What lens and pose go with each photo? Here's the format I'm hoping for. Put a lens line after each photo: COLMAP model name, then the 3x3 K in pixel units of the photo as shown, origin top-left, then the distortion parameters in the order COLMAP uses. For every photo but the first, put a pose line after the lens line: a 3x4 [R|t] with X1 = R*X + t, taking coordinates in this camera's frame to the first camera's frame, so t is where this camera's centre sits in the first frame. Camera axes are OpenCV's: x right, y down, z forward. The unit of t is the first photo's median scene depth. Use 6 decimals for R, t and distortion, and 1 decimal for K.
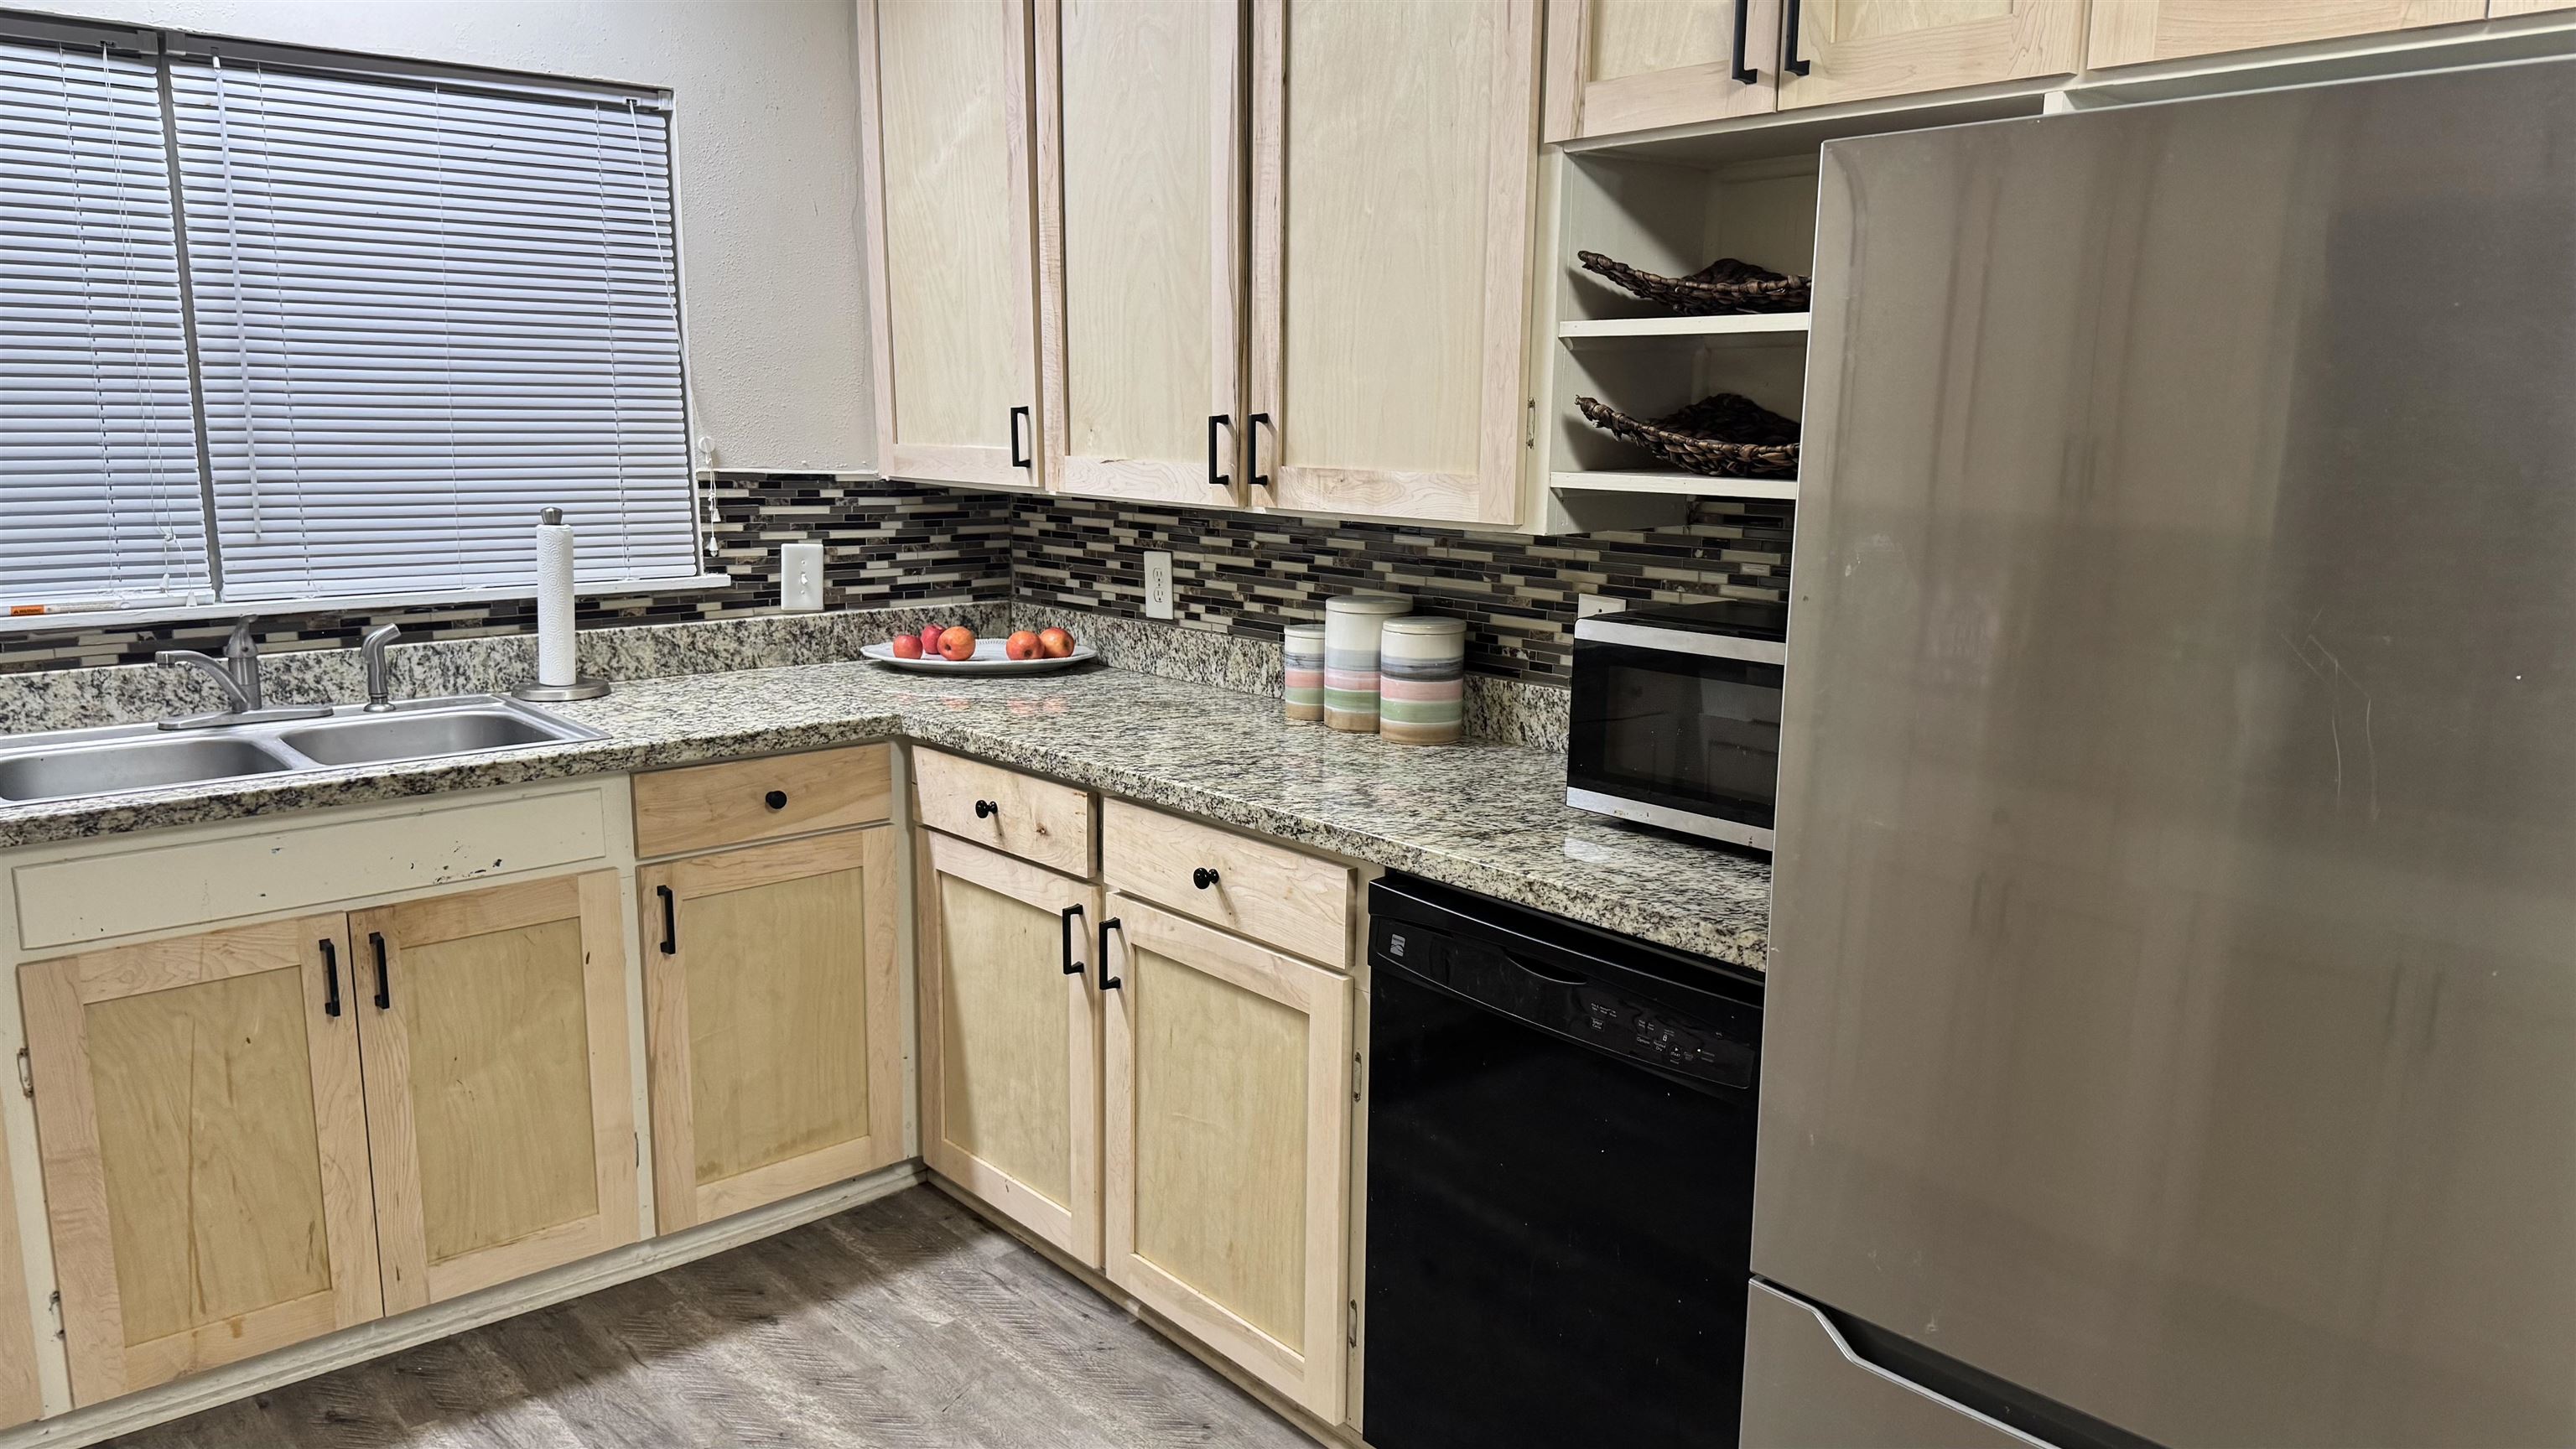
lens RADIAL K [[1820.1, 0, 1291.4], [0, 1820.1, 736.2], [0, 0, 1]] dist [0.061250, -0.077123]
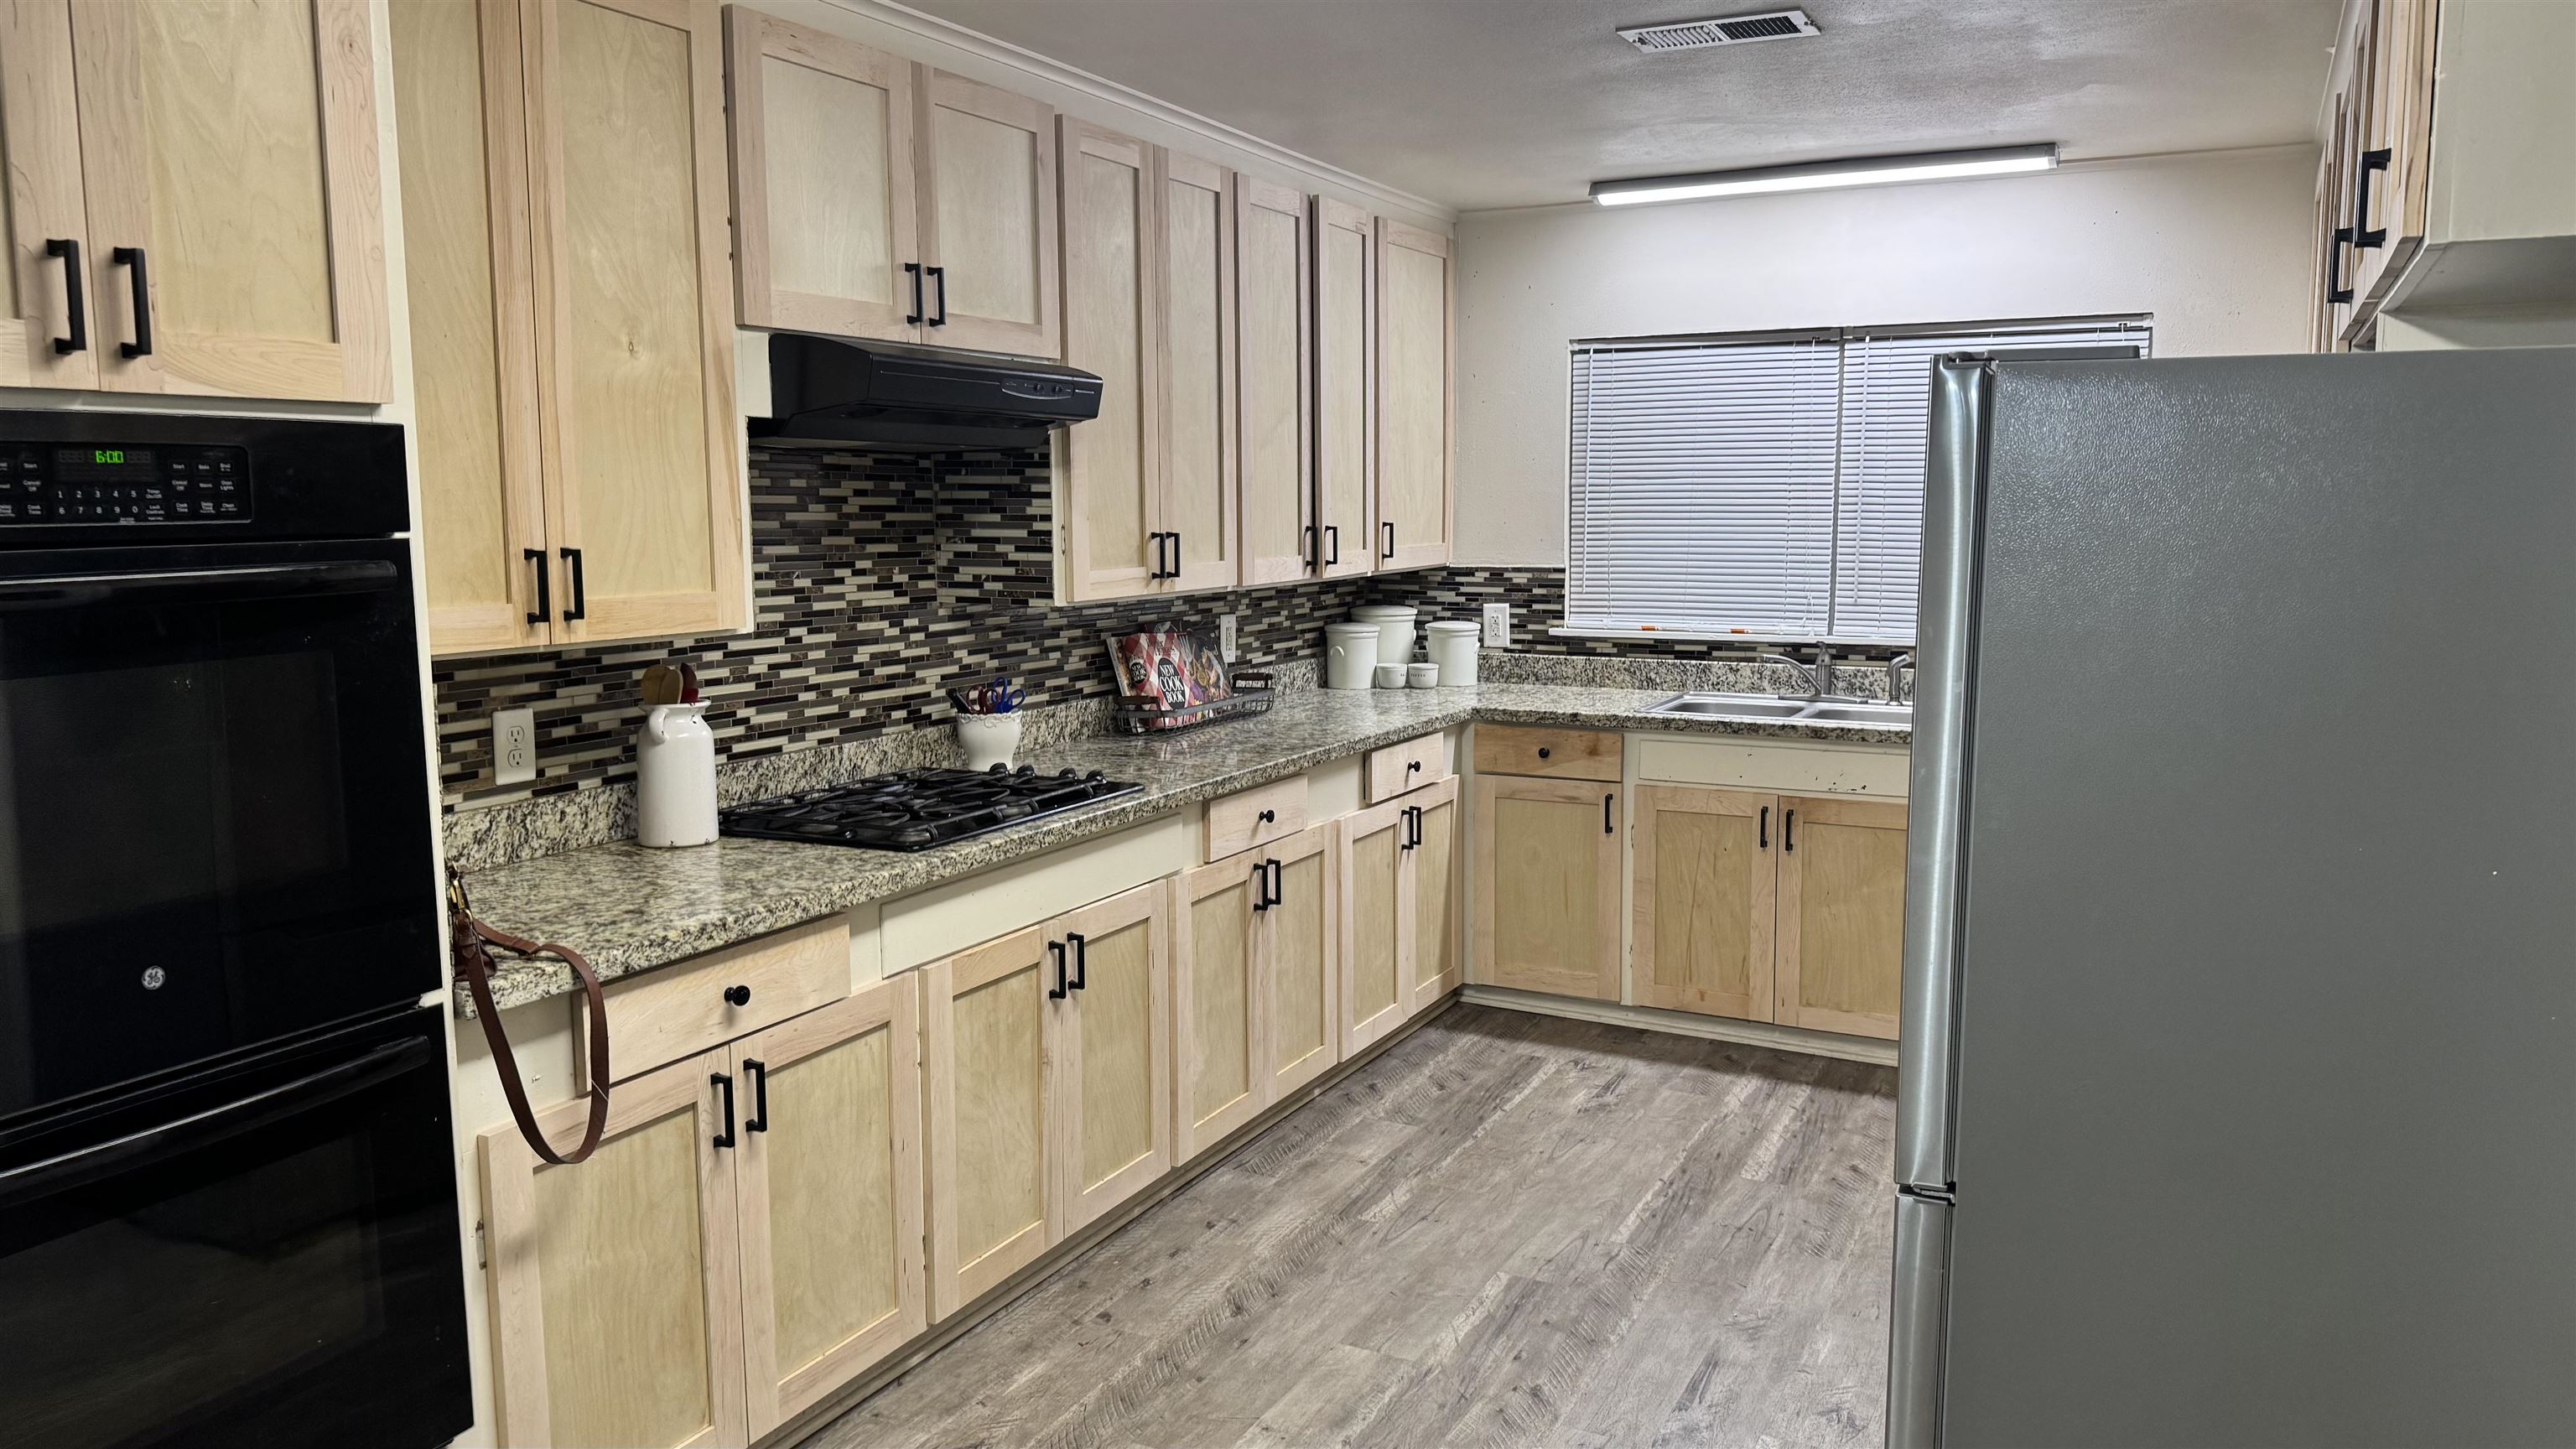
lens RADIAL K [[1786.3, 0, 1302.0], [0, 1786.3, 708.2], [0, 0, 1]] dist [0.120992, -0.078237]
pose [[0.375113, 0.095151, -0.922083, 0.858573], [-0.164839, 0.985711, 0.034658, 0.021323], [0.912205, 0.138995, 0.385437, -0.141295]]
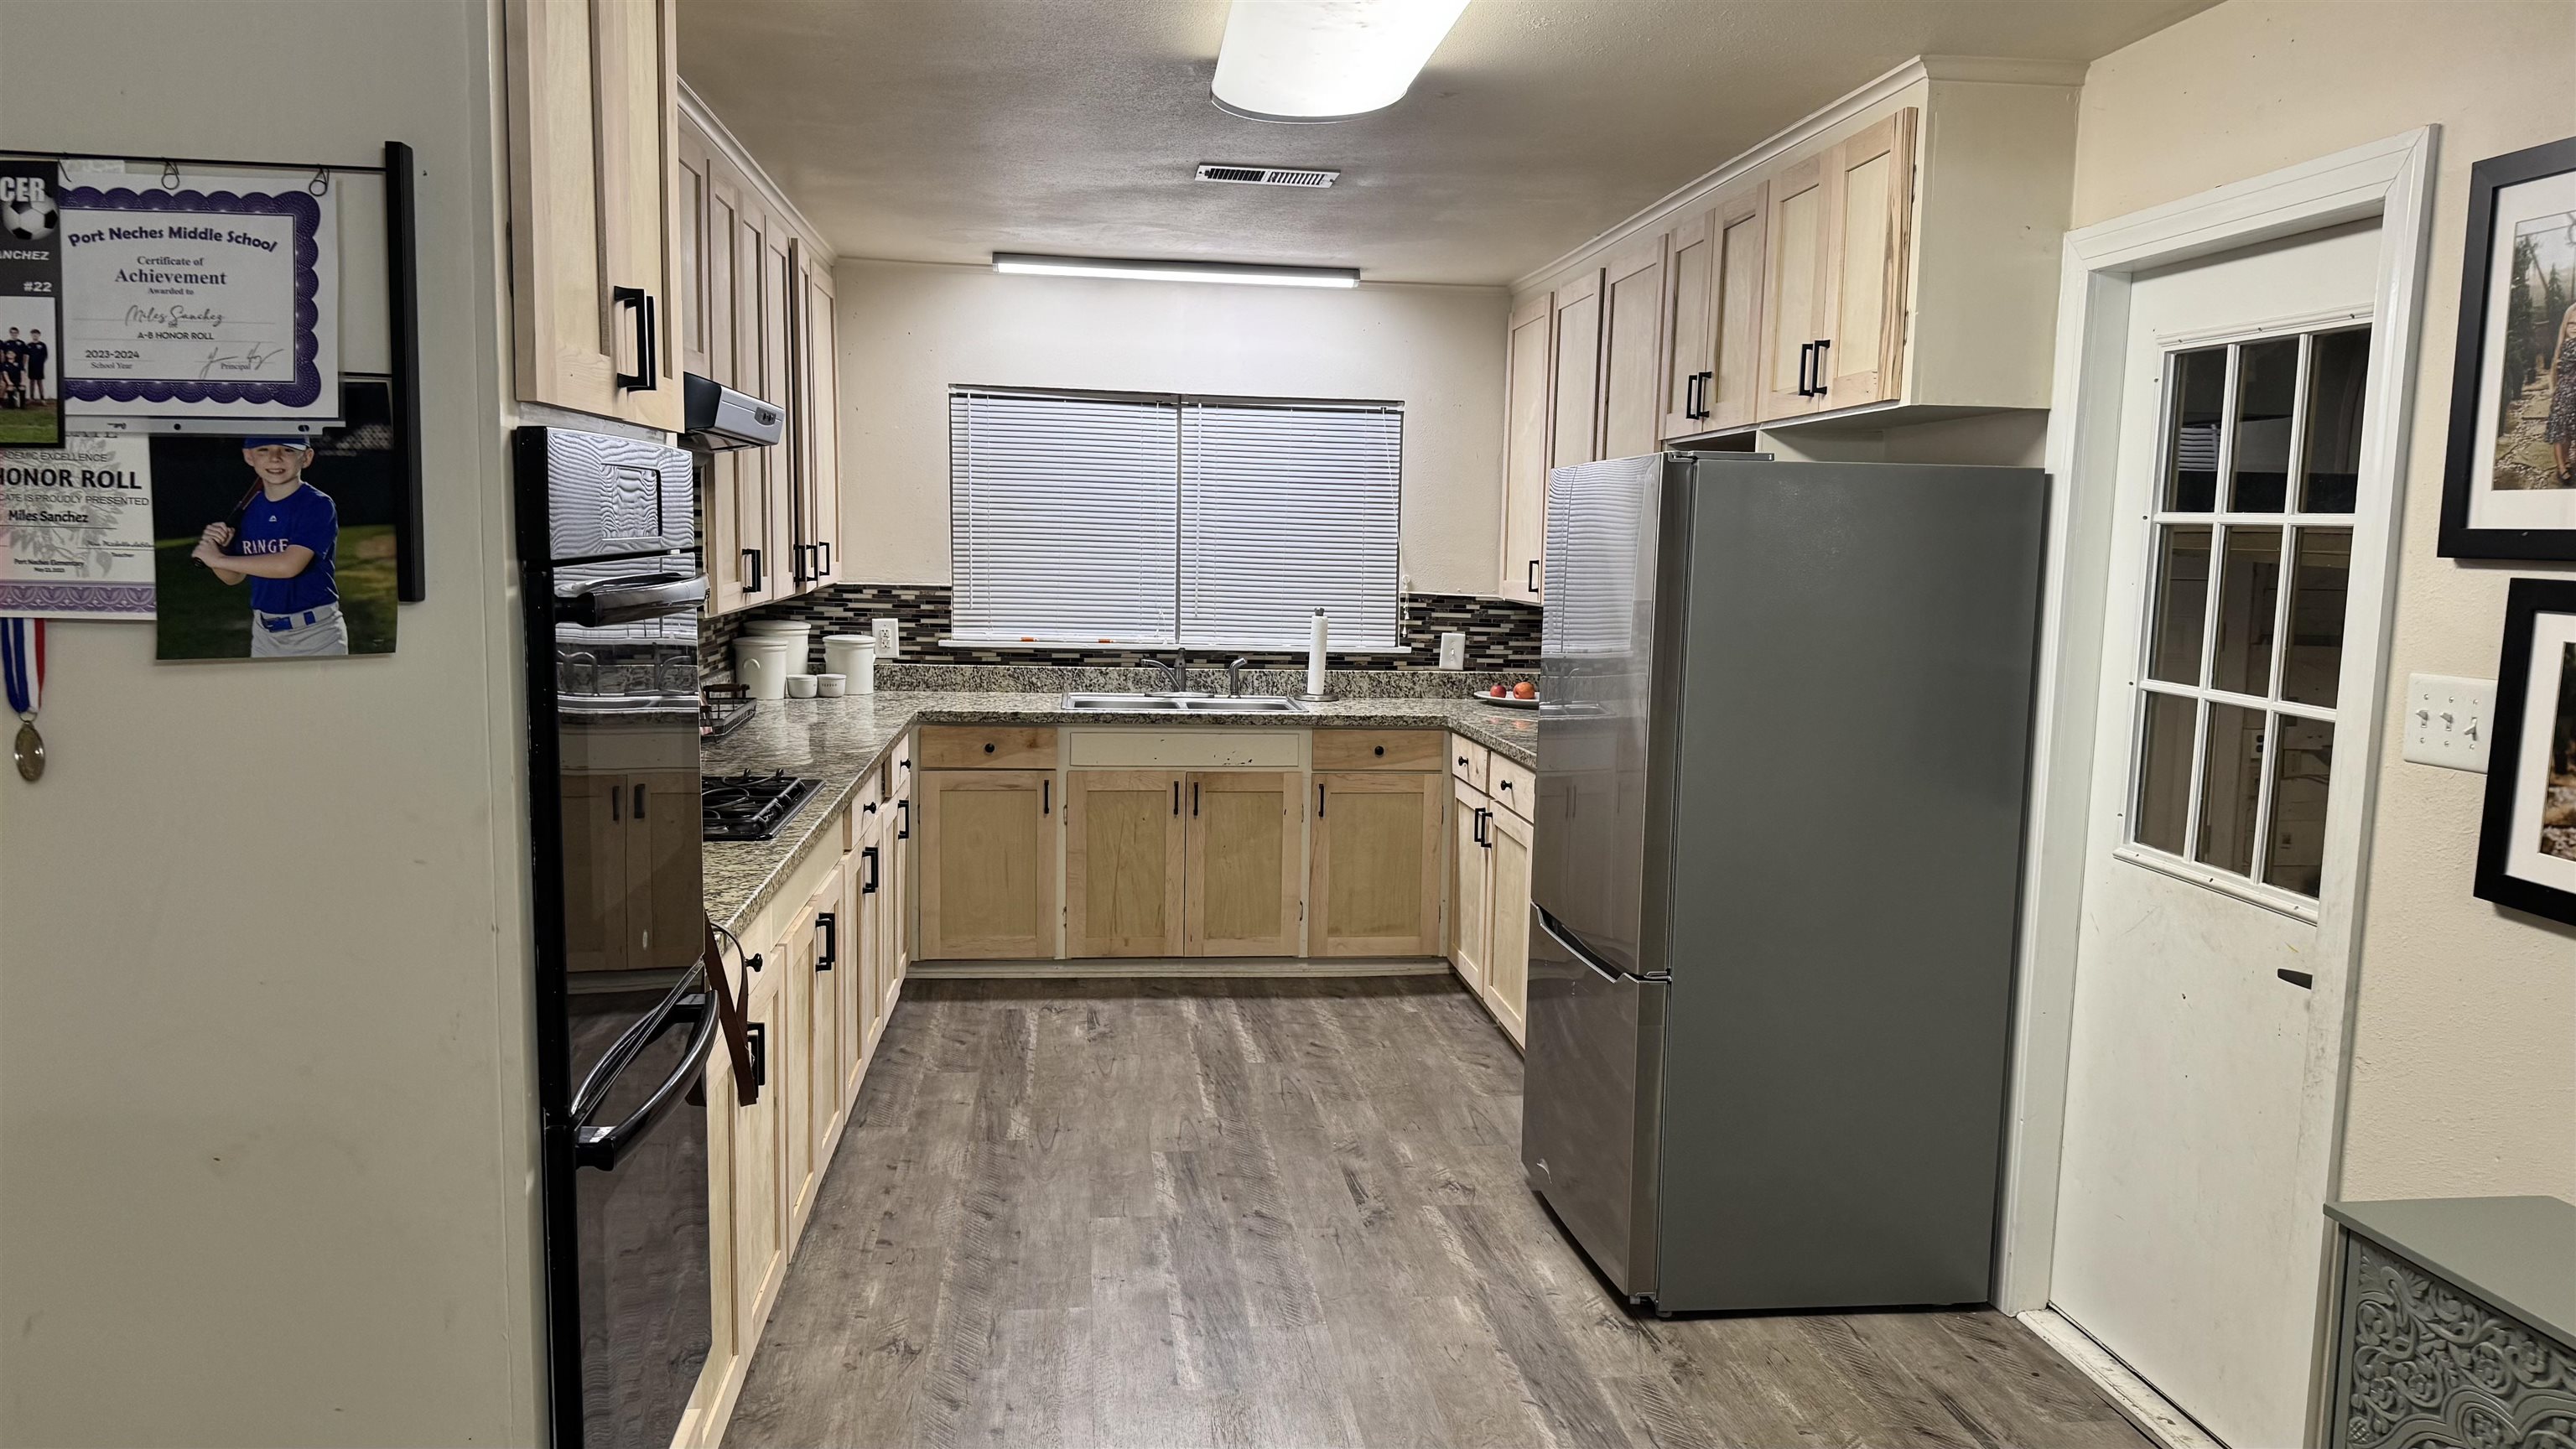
lens RADIAL K [[1791.2, 0, 1283.5], [0, 1791.2, 727.0], [0, 0, 1]] dist [0.159975, -0.144611]
pose [[0.824994, 0.067719, -0.561070, 0.742928], [-0.116775, 0.991796, -0.051998, 0.124503], [0.552946, 0.108417, 0.826133, -0.703645]]
